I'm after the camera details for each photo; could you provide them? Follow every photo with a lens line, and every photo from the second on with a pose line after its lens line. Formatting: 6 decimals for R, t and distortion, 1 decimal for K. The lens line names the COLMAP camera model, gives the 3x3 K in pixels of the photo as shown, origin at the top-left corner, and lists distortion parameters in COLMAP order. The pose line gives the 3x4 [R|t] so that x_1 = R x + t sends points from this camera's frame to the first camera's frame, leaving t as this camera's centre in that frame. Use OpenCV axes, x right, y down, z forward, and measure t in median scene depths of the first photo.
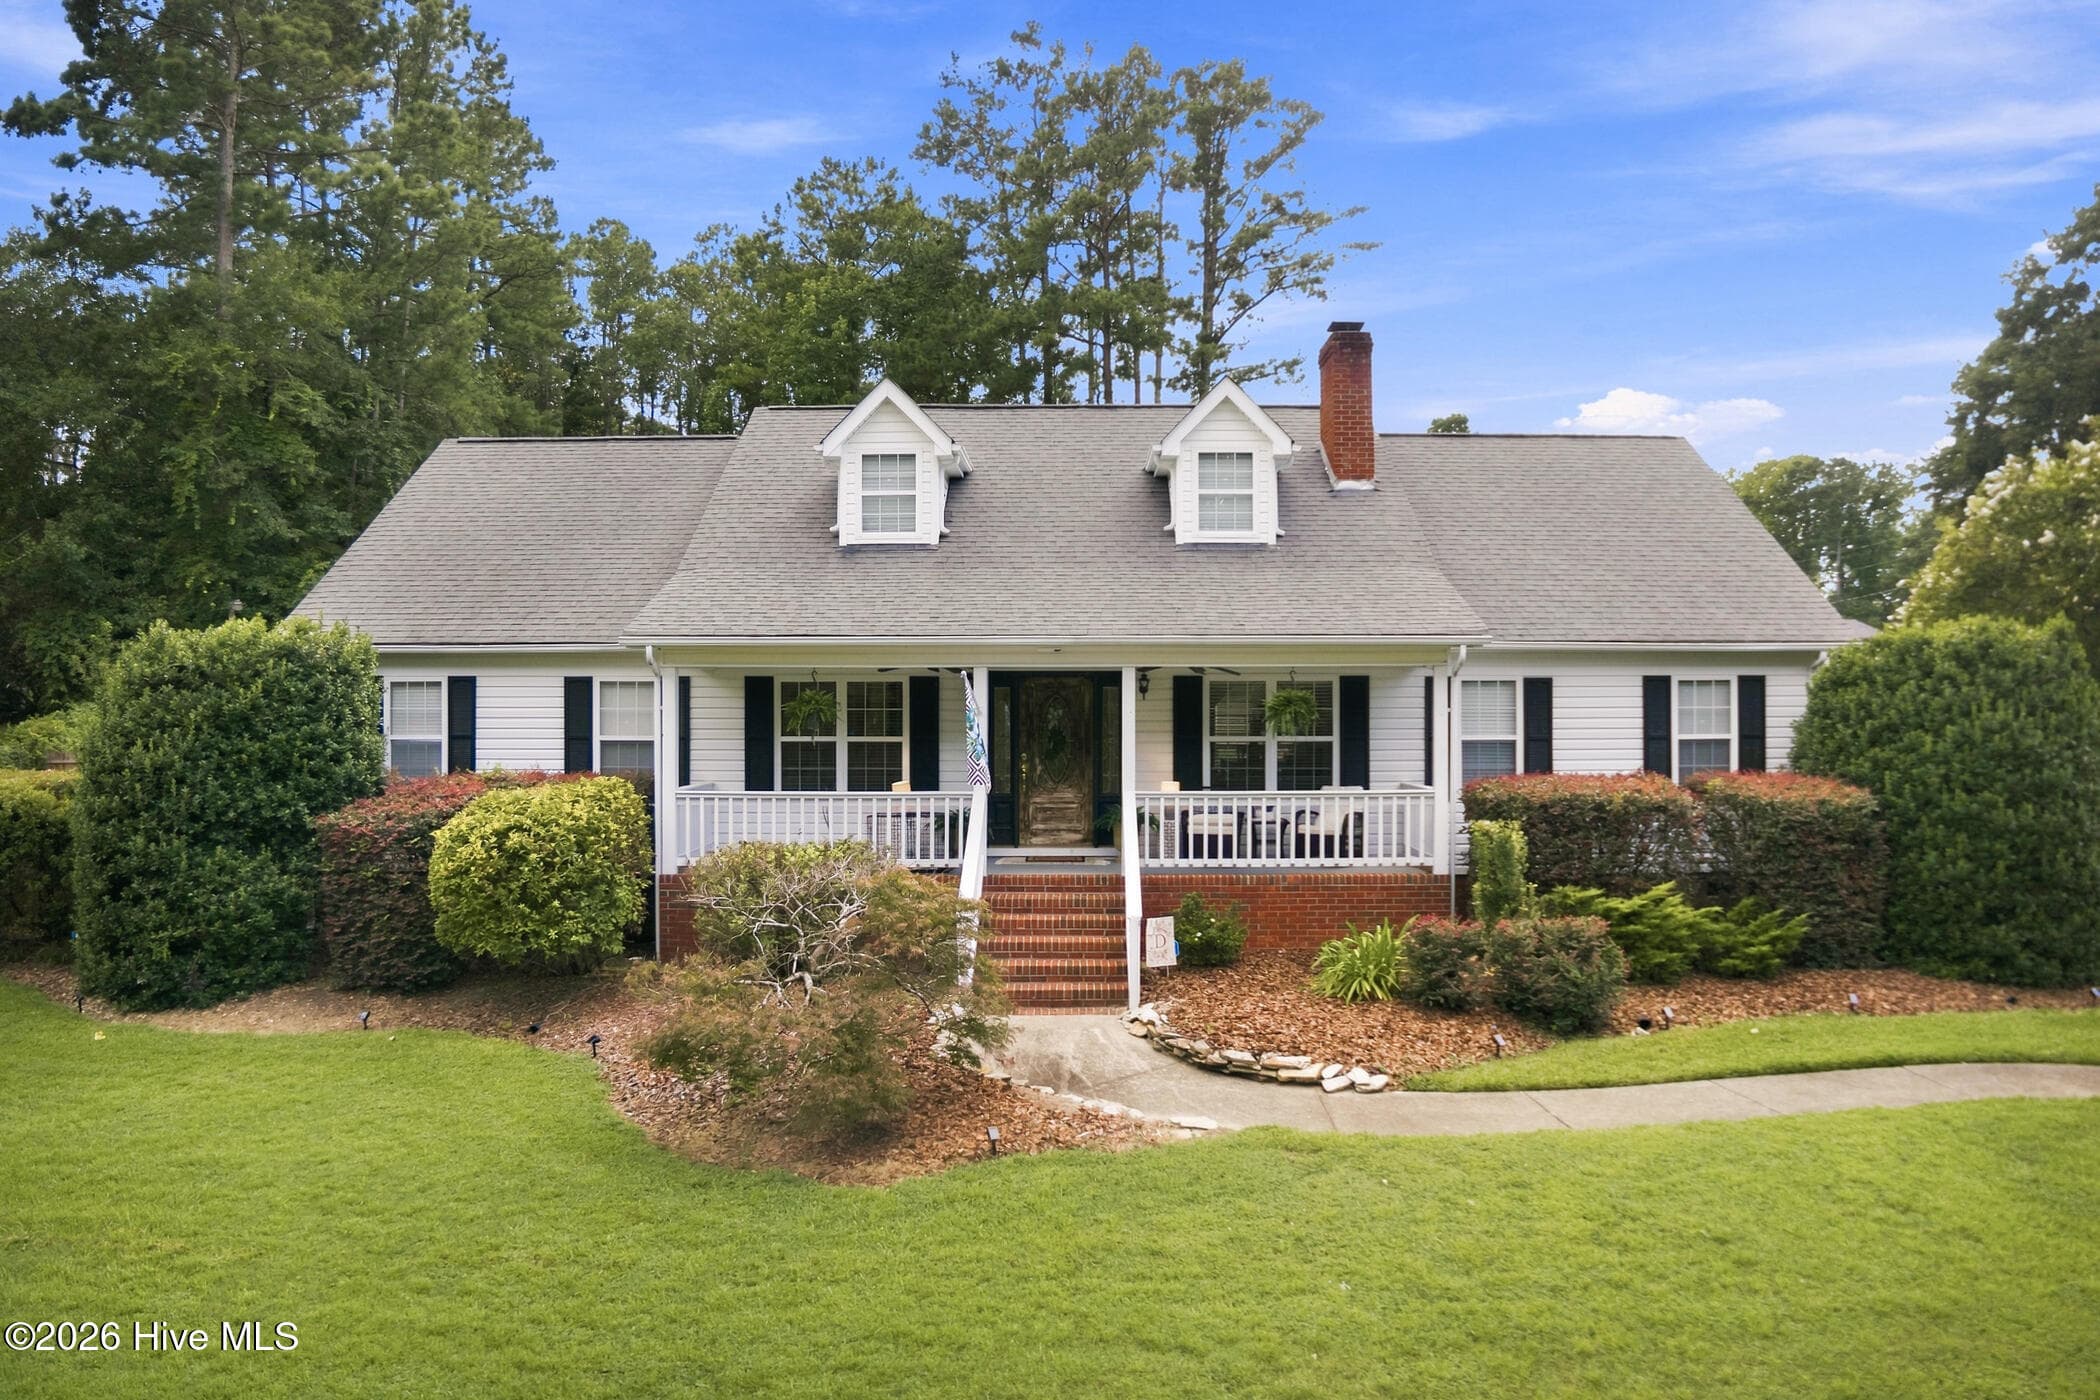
lens RADIAL K [[1472.3, 0, 1054.8], [0, 1472.3, 690.6], [0, 0, 1]] dist [-0.110120, 0.002692]
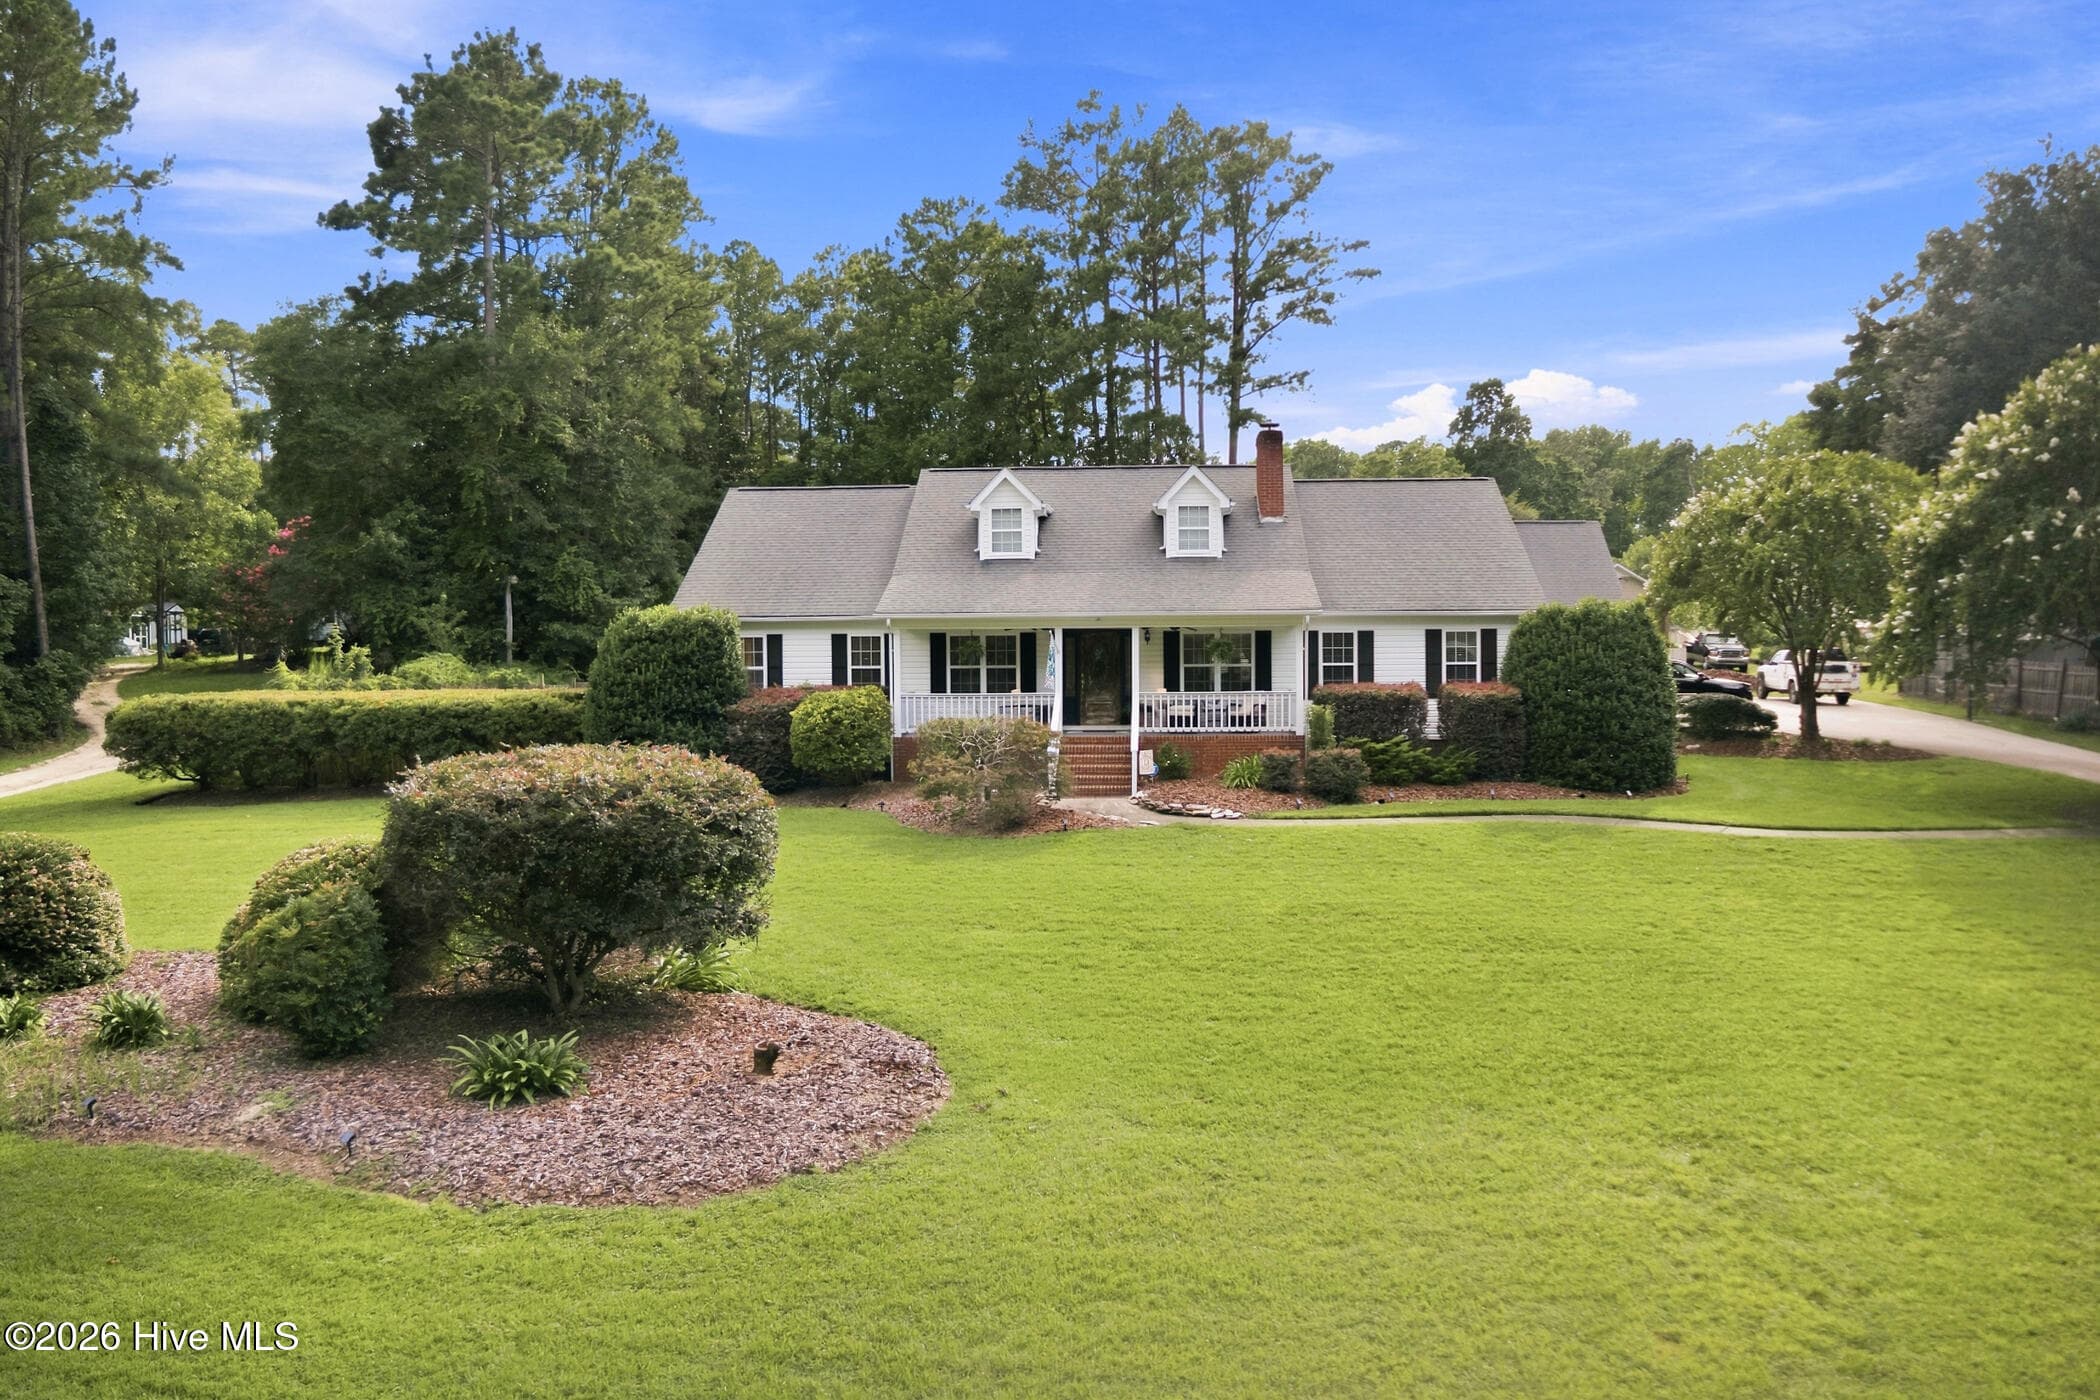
lens RADIAL K [[1472.5, 0, 1045.6], [0, 1472.5, 681.4], [0, 0, 1]] dist [-0.111645, 0.000513]
pose [[0.998294, -0.005403, -0.058140, 0.039839], [0.007327, 0.999431, 0.032935, -0.008872], [0.057929, -0.033304, 0.997765, -0.831449]]
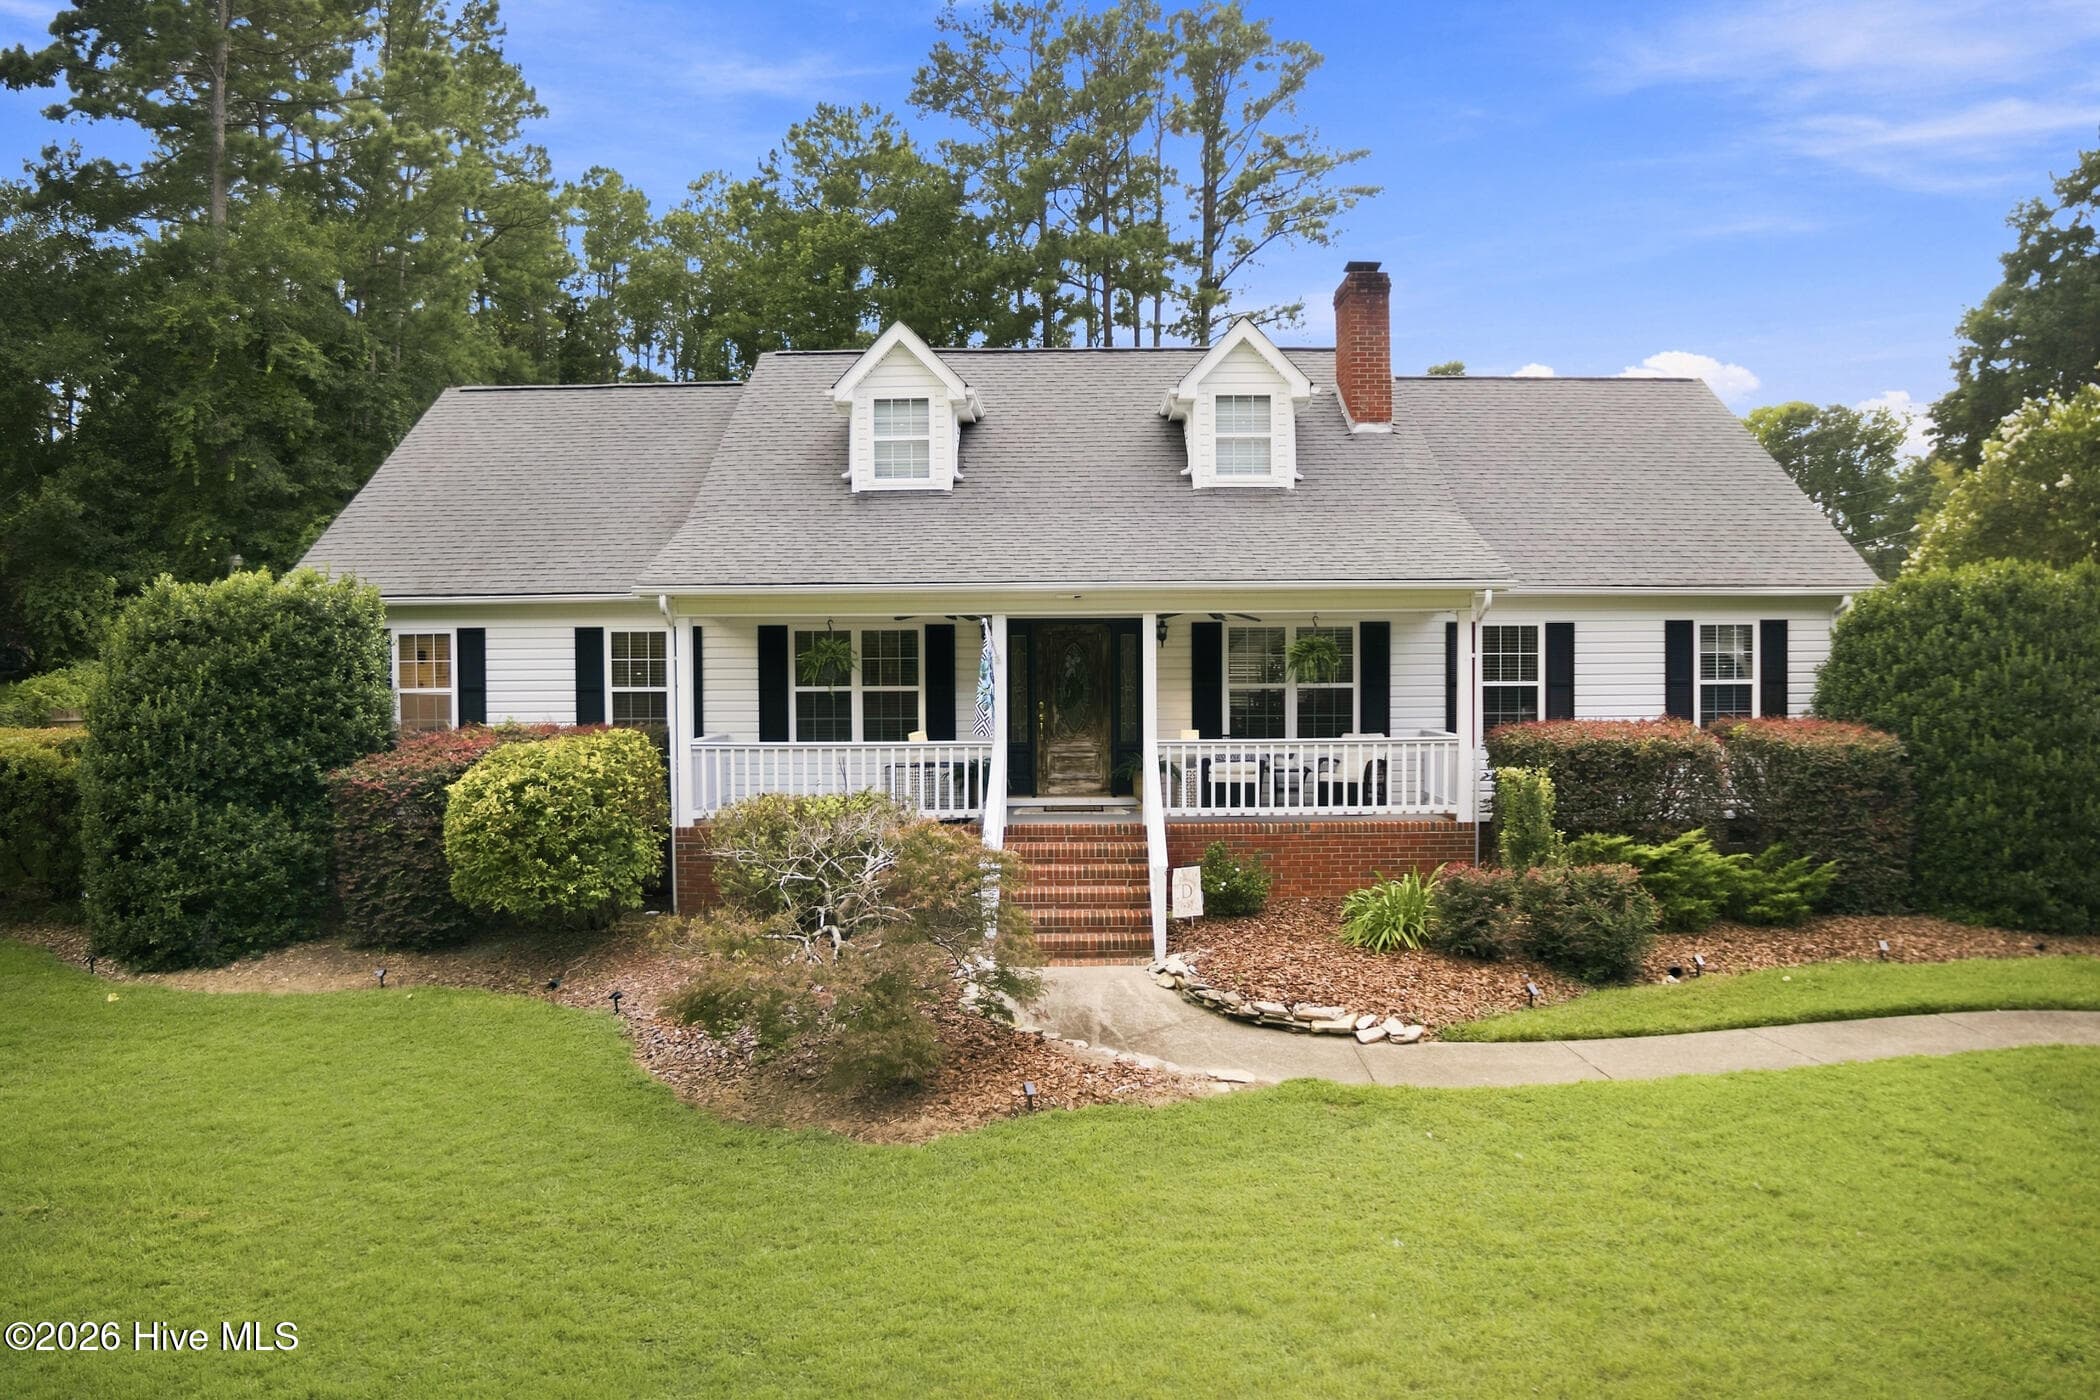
lens RADIAL K [[1464.7, 0, 1053.1], [0, 1464.7, 689.9], [0, 0, 1]] dist [-0.113884, 0.005819]
pose [[0.999978, -0.006139, 0.002635, -0.015397], [0.006045, 0.999384, 0.034564, 0.000633], [-0.002845, -0.034547, 0.999399, 0.016908]]
